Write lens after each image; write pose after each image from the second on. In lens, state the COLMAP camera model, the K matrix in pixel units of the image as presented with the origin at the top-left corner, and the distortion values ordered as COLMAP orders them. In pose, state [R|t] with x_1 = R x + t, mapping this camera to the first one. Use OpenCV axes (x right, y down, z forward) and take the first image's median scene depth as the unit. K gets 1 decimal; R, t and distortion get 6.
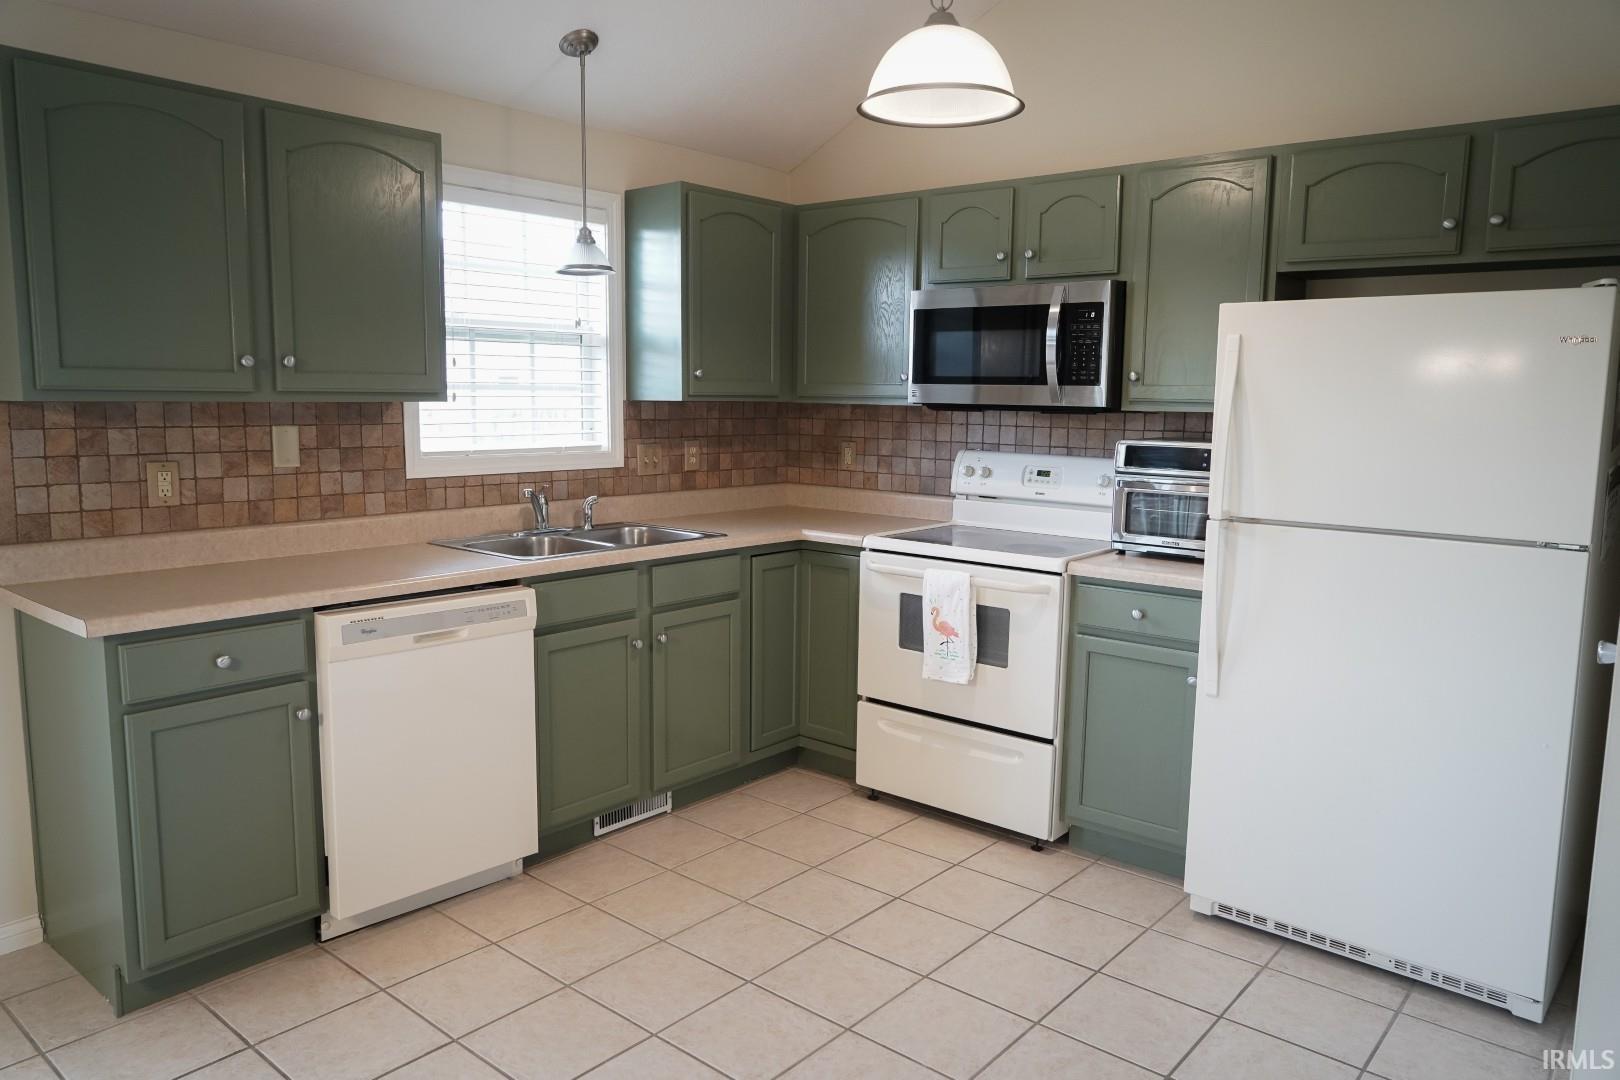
lens RADIAL K [[1111.6, 0, 810.0], [0, 1111.6, 540.0], [0, 0, 1]] dist [-0.022600, -0.000020]
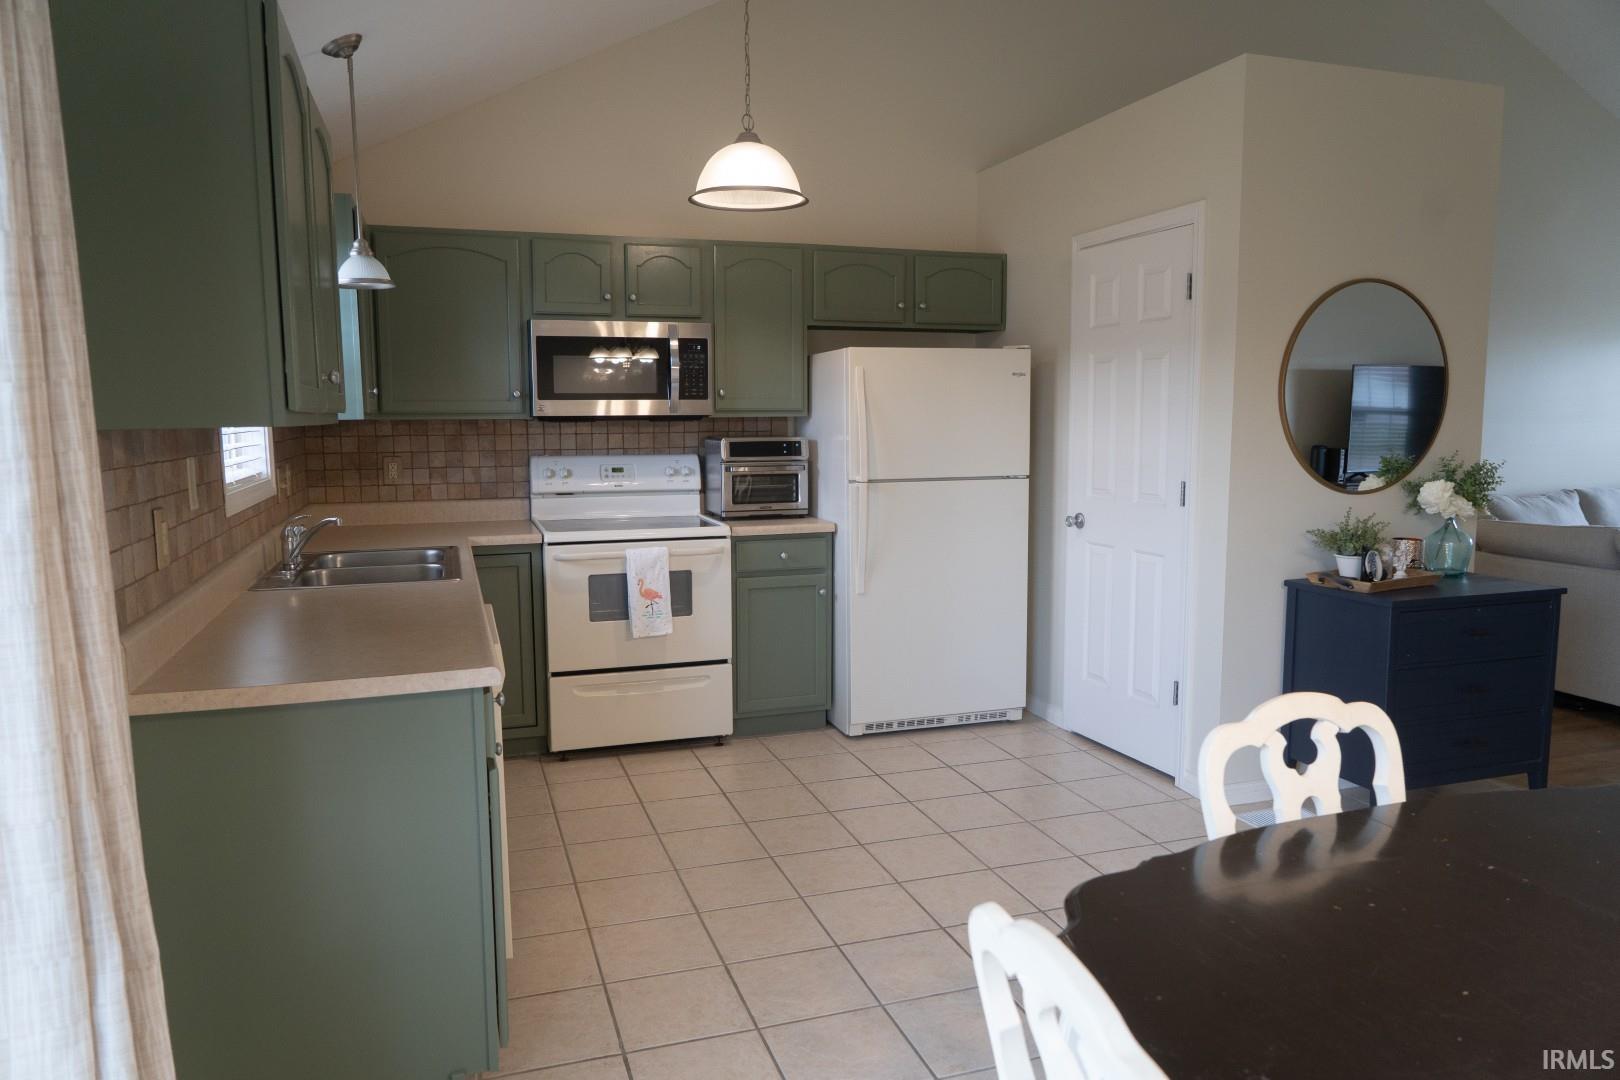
lens RADIAL K [[1085.9, 0, 810.0], [0, 1085.9, 540.0], [0, 0, 1]] dist [-0.003649, -0.000423]
pose [[0.512828, -0.117233, 0.850449, -0.797168], [0.125347, 0.990241, 0.060918, -0.031715], [-0.849291, 0.075361, 0.522518, 0.195830]]
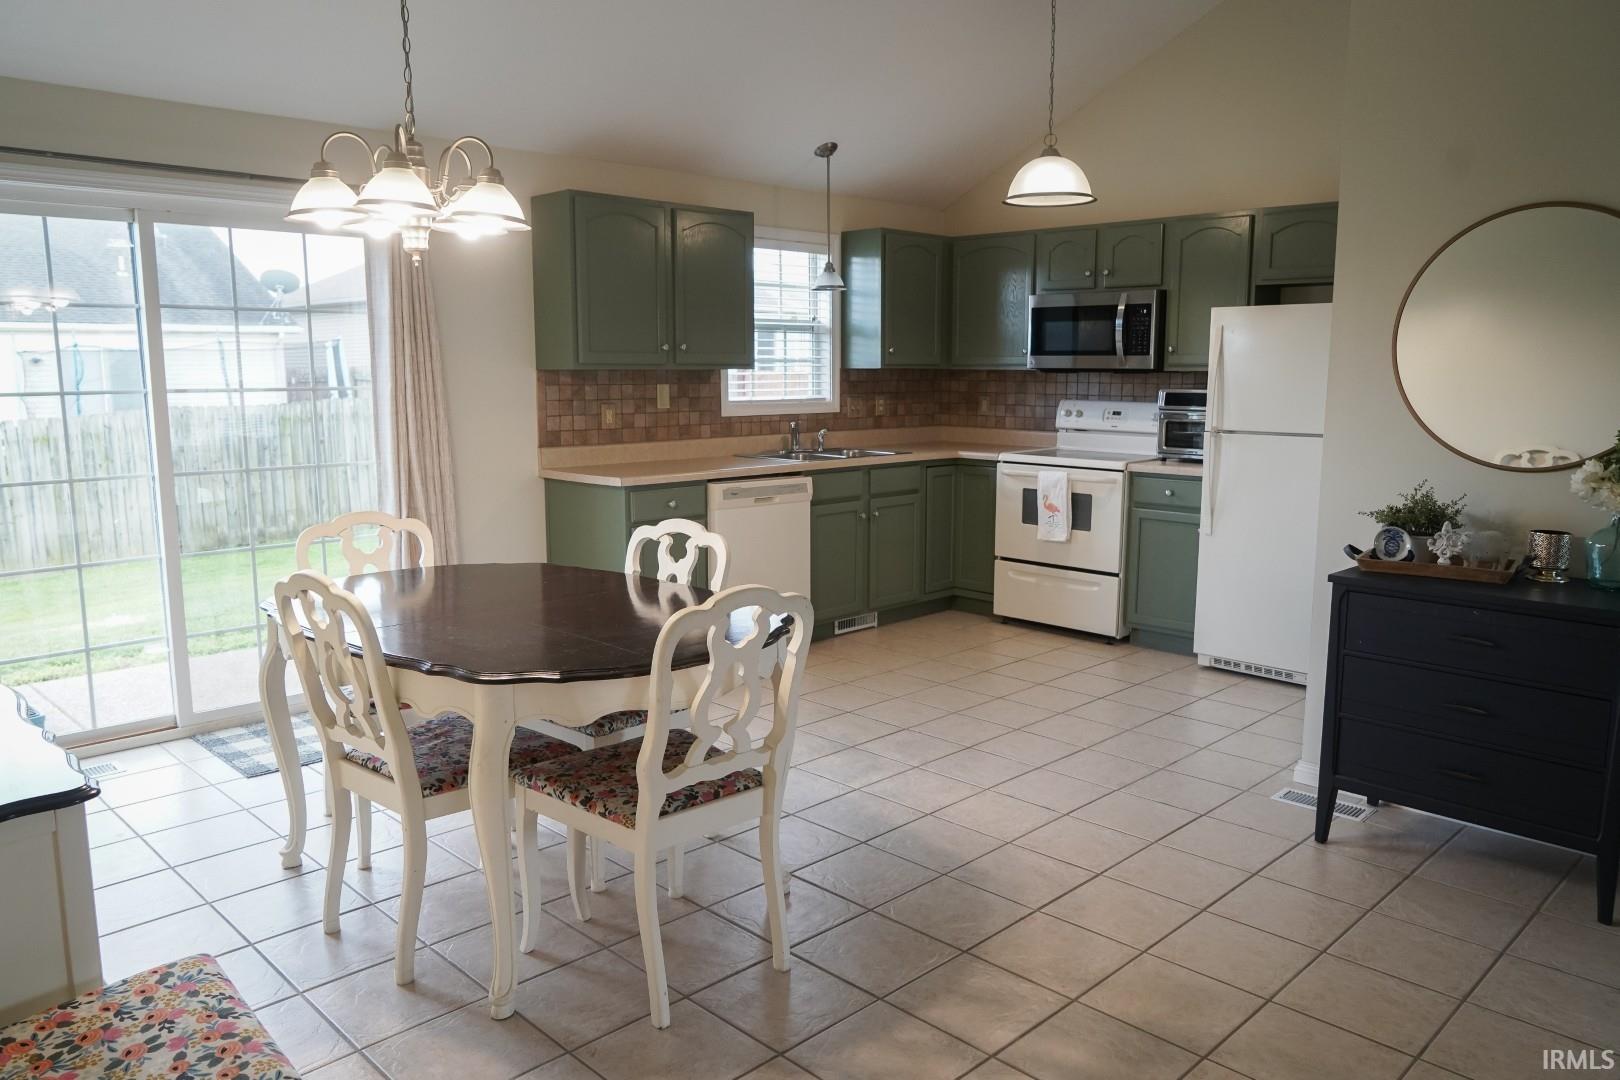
lens RADIAL K [[1167.6, 0, 810.0], [0, 1167.6, 540.0], [0, 0, 1]] dist [-0.026865, 0.000064]
pose [[0.996540, 0.000576, -0.083110, -0.084522], [0.000747, 0.999873, 0.015889, 0.096823], [0.083108, -0.015896, 0.996414, -0.694560]]
